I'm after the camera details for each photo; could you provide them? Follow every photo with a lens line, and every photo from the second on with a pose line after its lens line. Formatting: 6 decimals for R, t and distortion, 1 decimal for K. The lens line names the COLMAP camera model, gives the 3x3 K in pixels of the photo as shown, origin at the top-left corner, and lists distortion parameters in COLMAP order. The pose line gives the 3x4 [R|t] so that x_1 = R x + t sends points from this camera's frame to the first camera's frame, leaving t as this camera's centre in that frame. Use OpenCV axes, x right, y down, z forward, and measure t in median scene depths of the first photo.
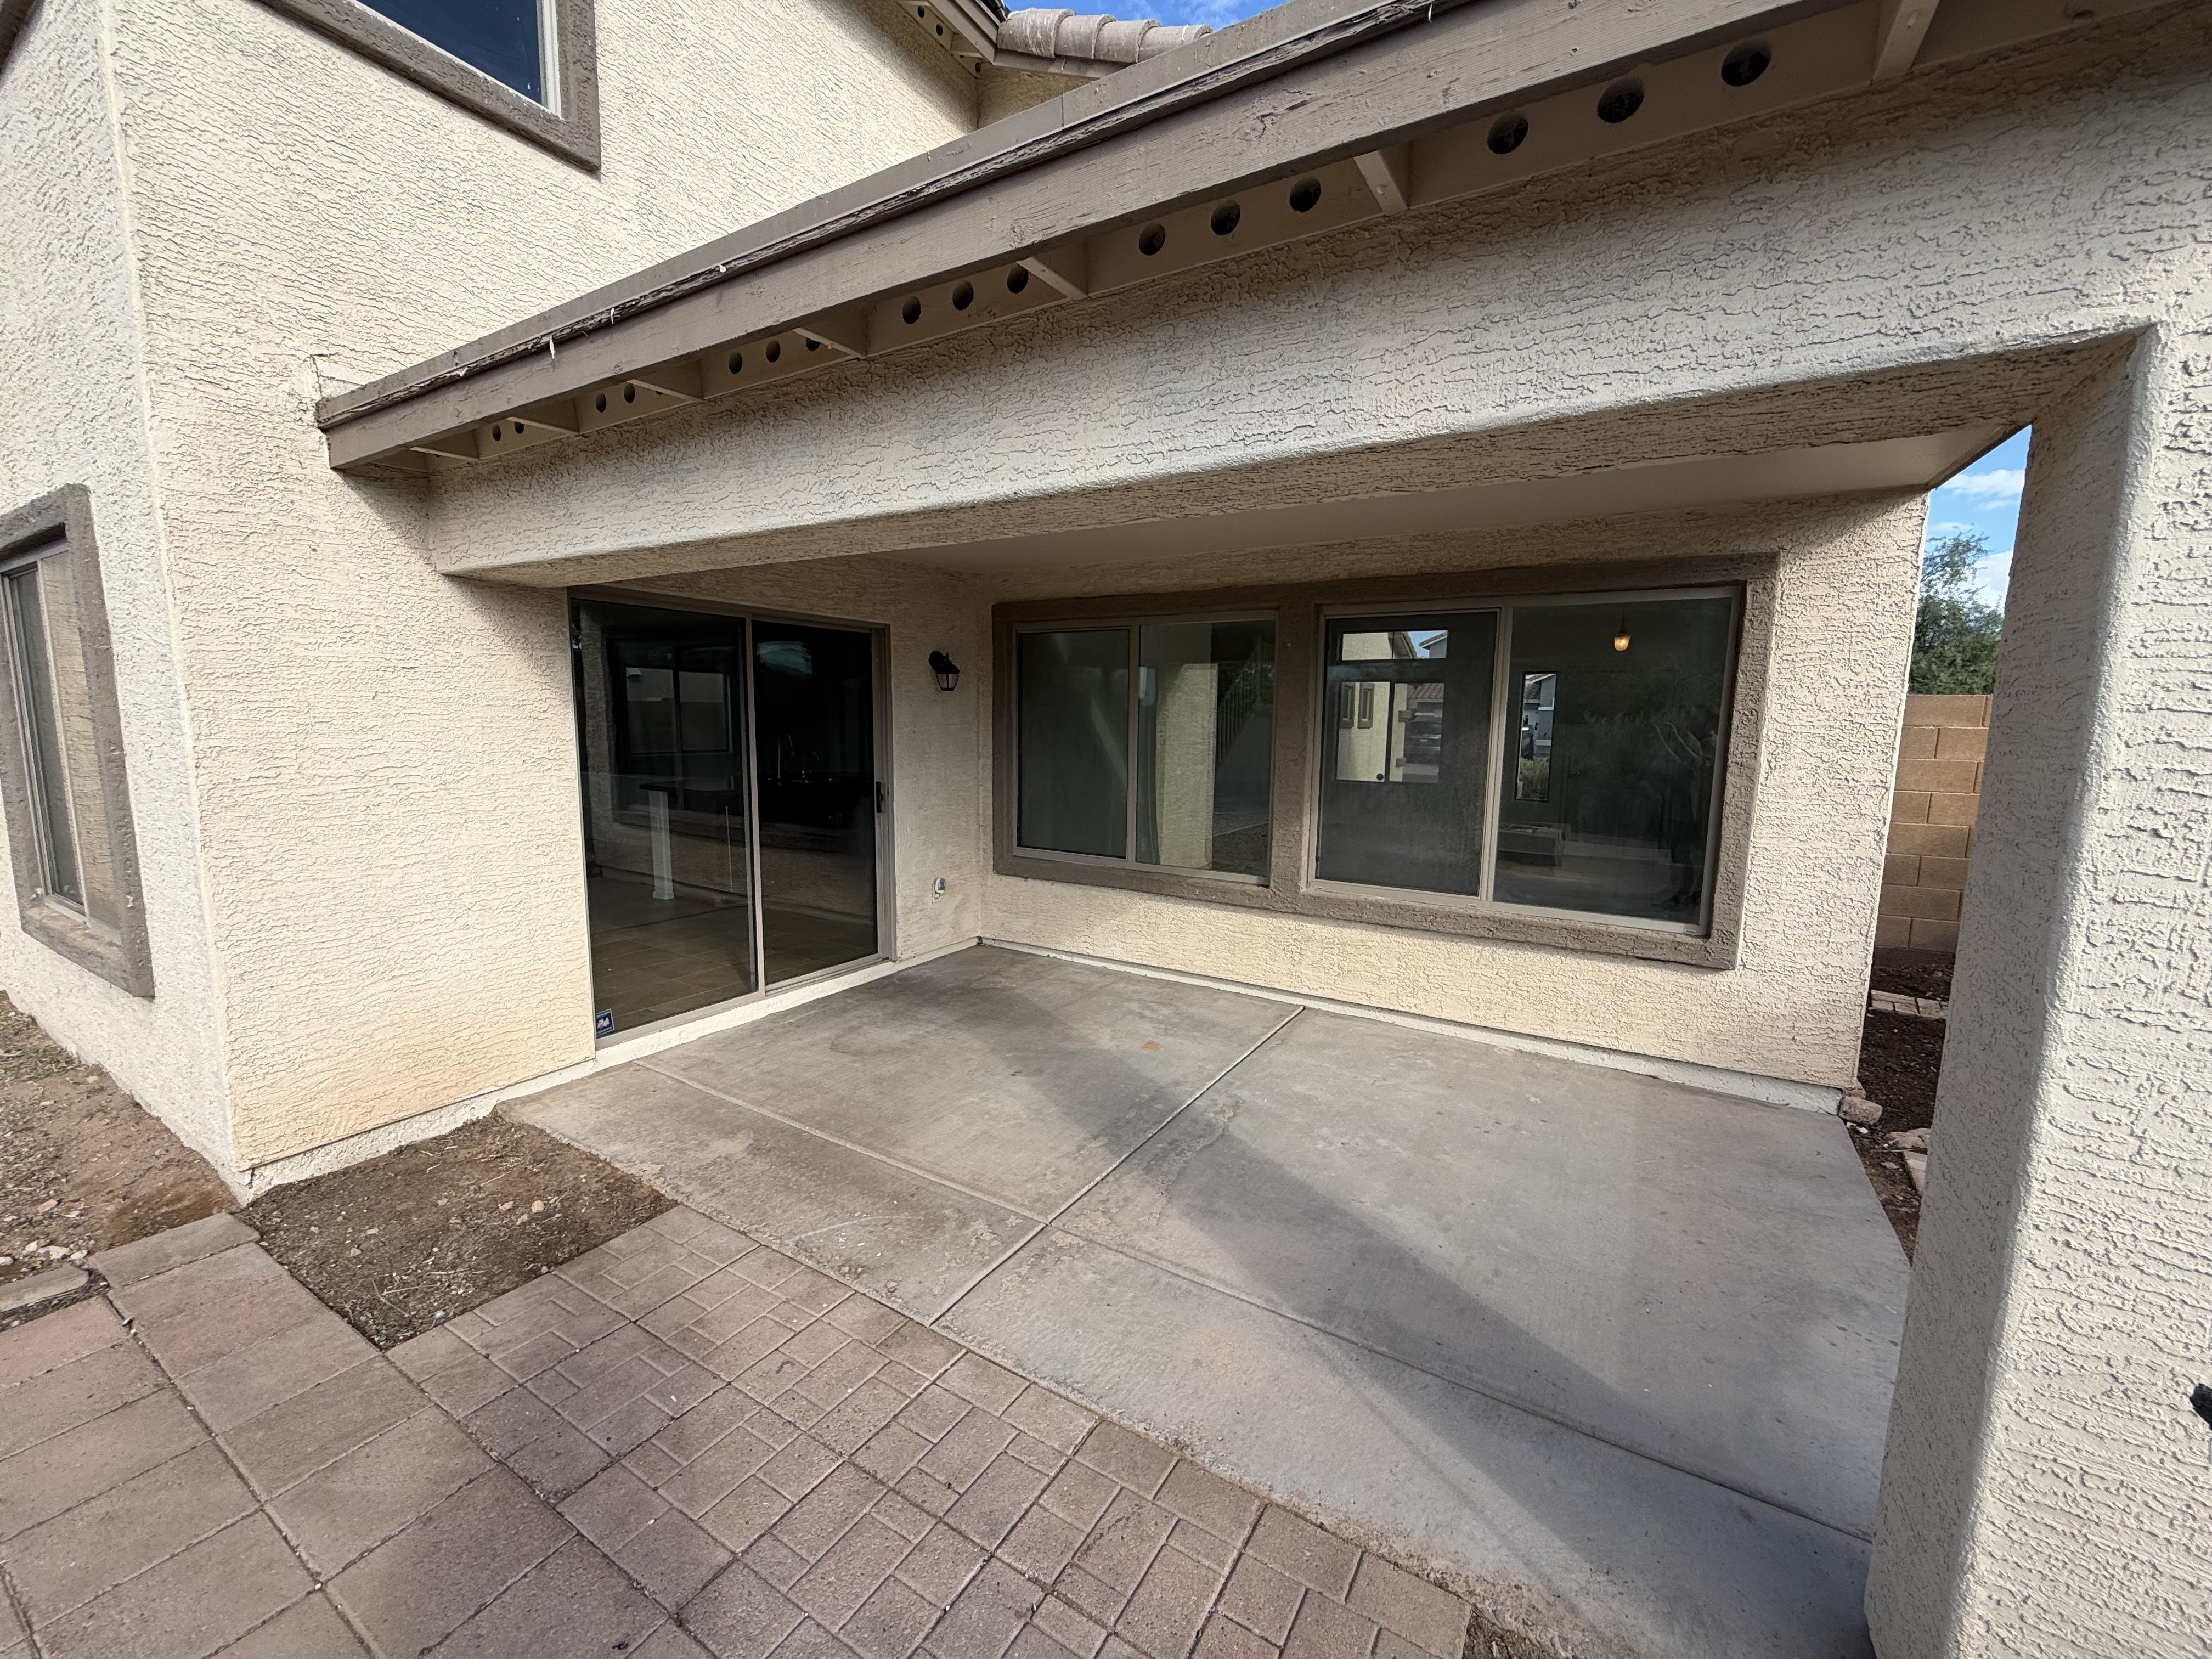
lens RADIAL K [[883.7, 0, 1106.5], [0, 883.7, 834.6], [0, 0, 1]] dist [-0.007991, 0.000293]
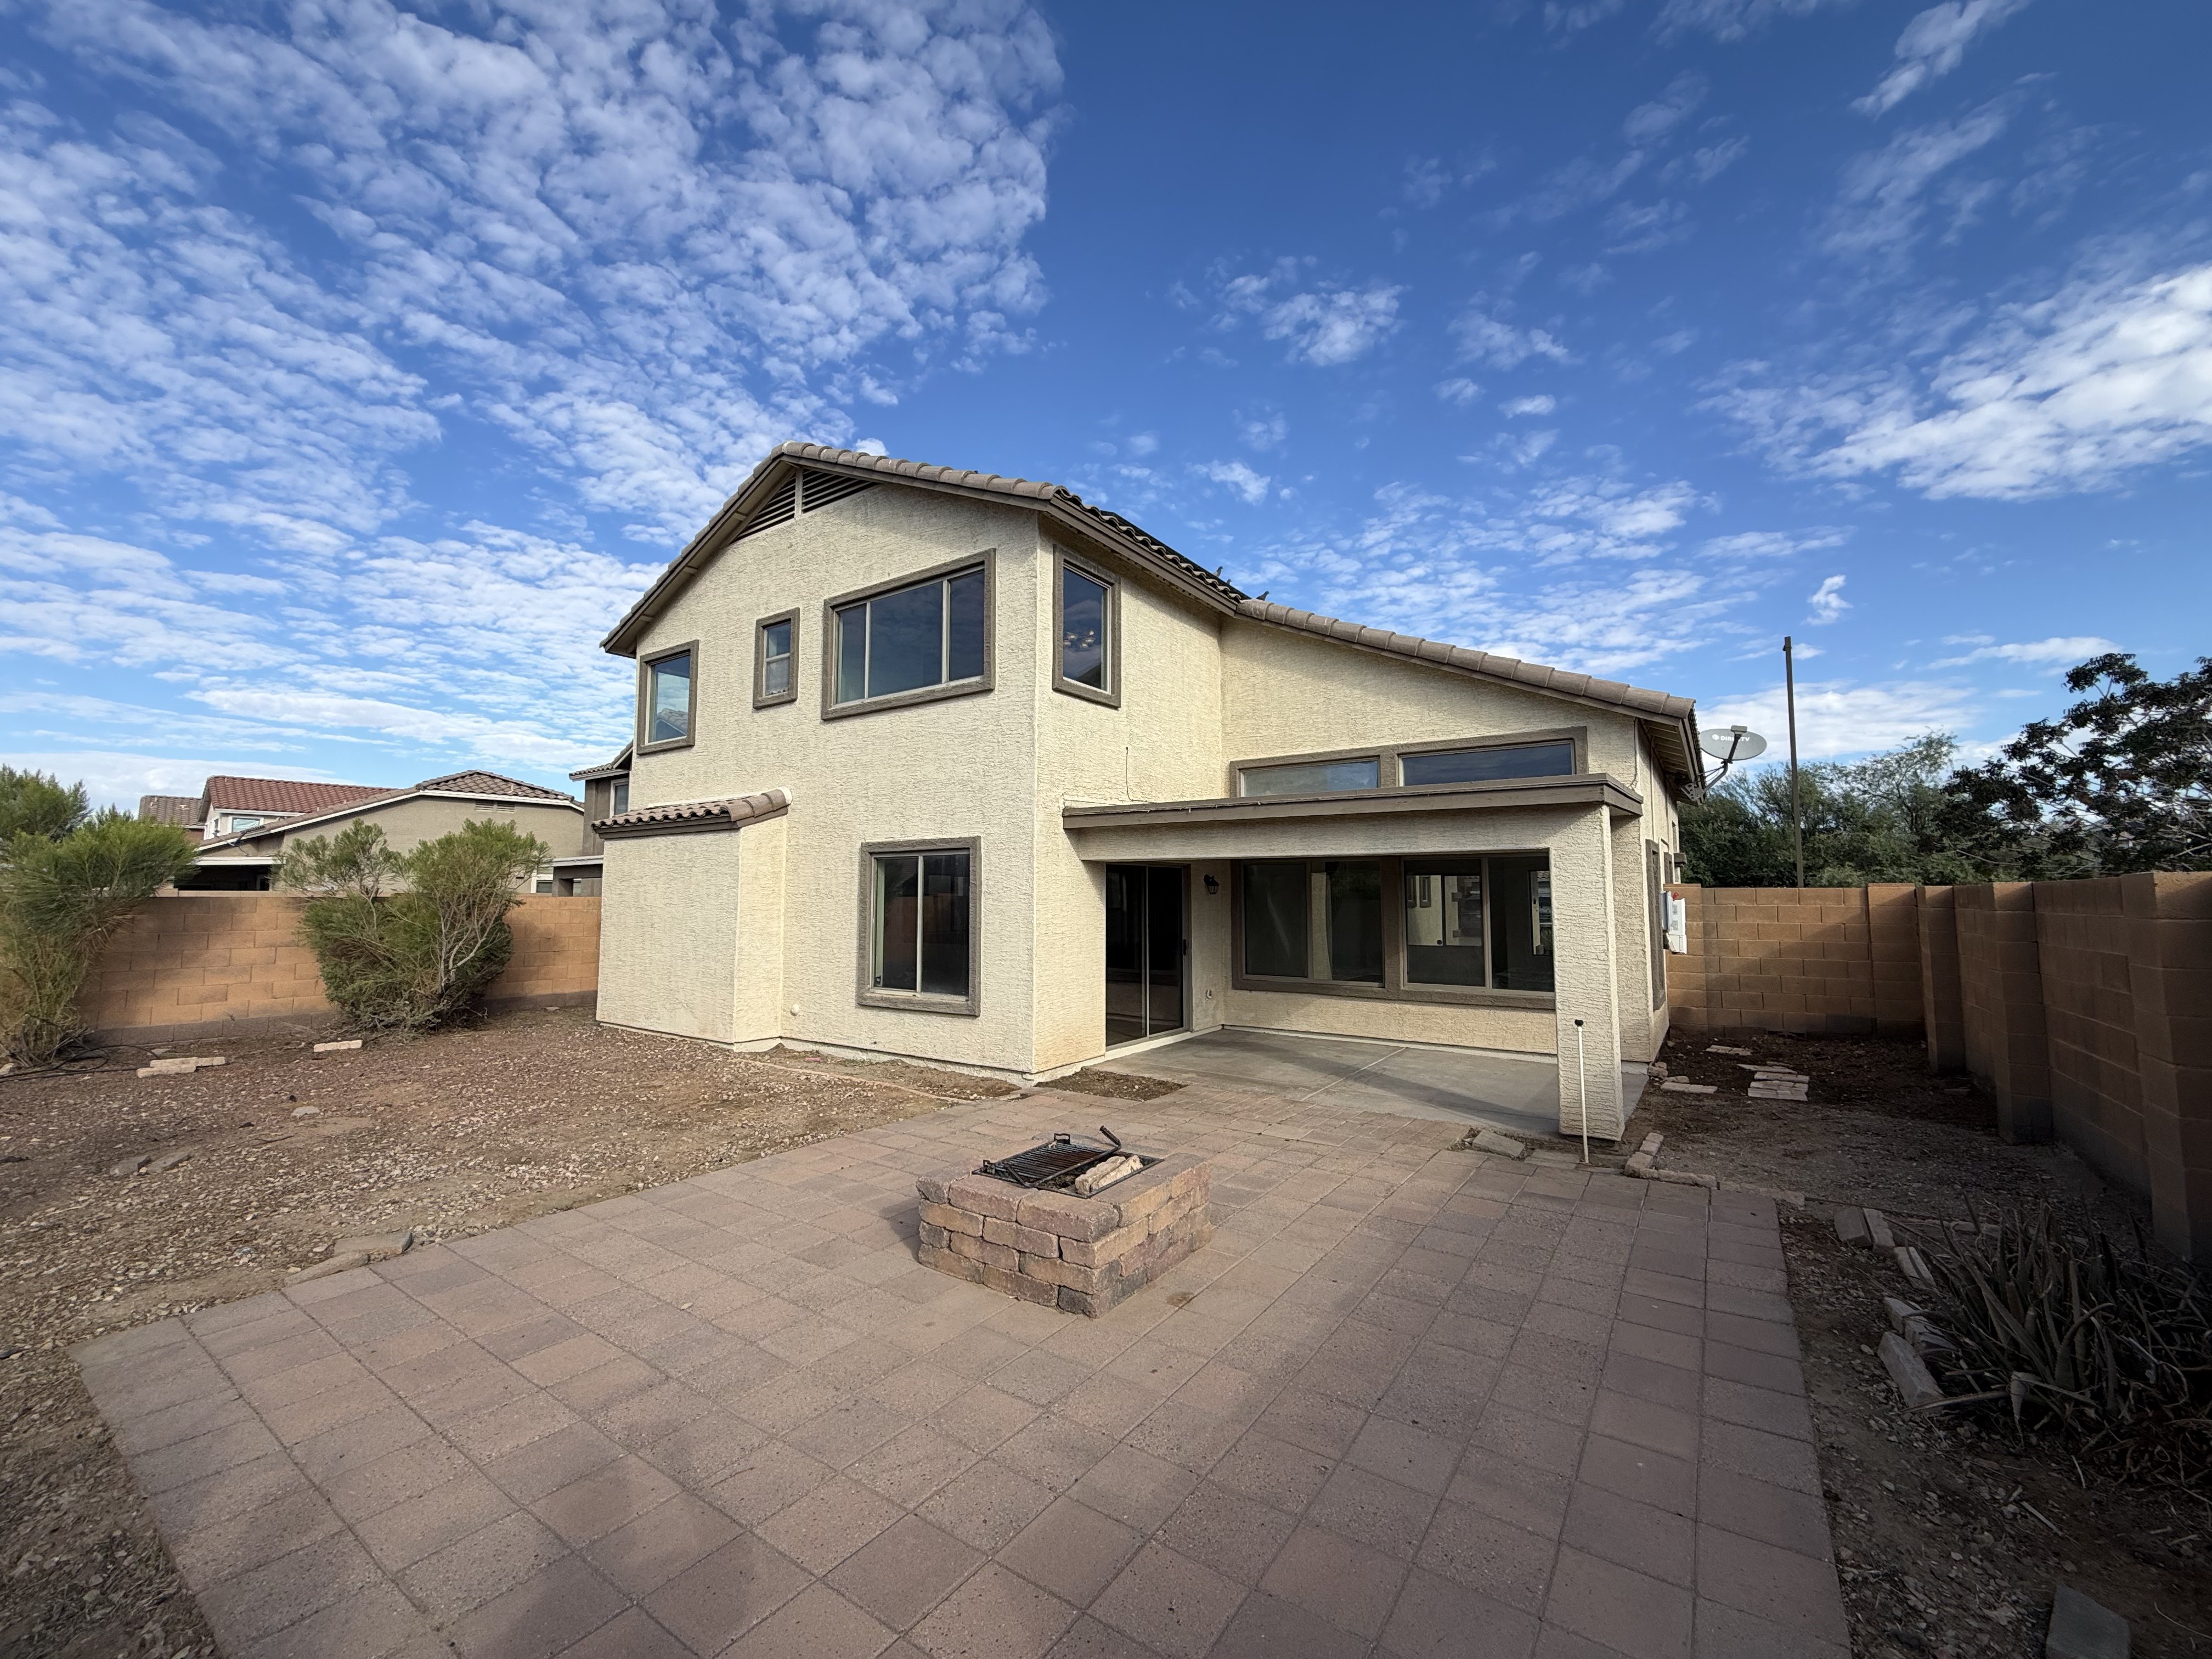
lens RADIAL K [[883.7, 0, 1101.3], [0, 883.7, 824.9], [0, 0, 1]] dist [-0.007991, 0.000293]
pose [[0.997581, -0.020150, -0.066525, -0.321566], [0.005486, 0.976898, -0.213637, 0.120256], [0.069293, 0.212755, 0.974645, -1.101133]]
